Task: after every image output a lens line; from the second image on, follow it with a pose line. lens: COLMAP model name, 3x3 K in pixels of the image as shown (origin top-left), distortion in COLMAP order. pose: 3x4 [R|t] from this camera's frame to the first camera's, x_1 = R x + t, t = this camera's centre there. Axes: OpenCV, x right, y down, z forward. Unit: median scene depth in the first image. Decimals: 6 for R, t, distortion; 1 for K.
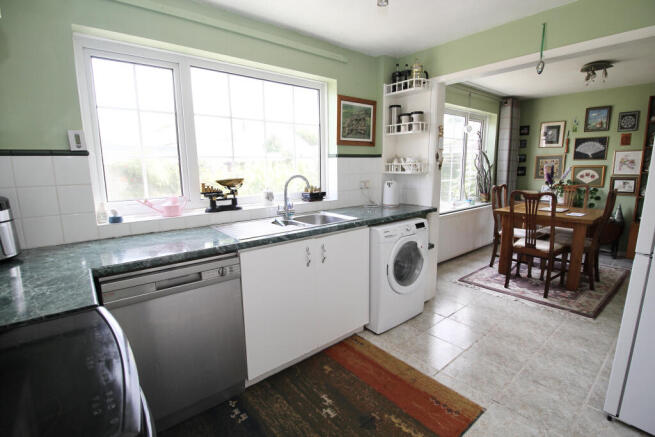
lens RADIAL K [[307.5, 0, 333.0], [0, 307.5, 217.7], [0, 0, 1]] dist [-0.016144, -0.000935]
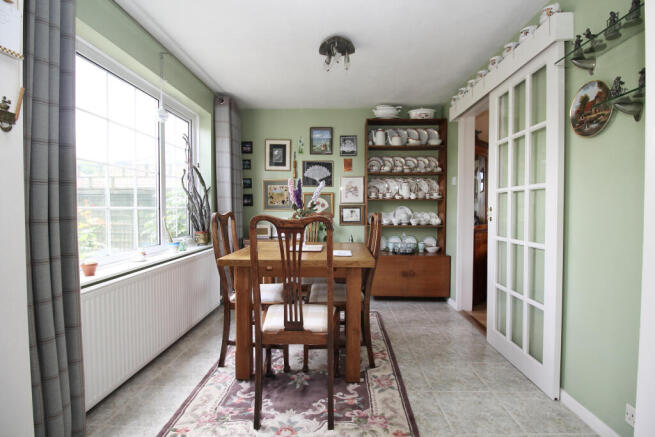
lens RADIAL K [[307.5, 0, 333.0], [0, 307.5, 217.7], [0, 0, 1]] dist [-0.016144, -0.000935]
pose [[0.660683, -0.011630, 0.750575, 0.346322], [0.115479, 0.989553, -0.086315, -0.035165], [-0.741730, 0.143702, 0.655123, 0.657808]]
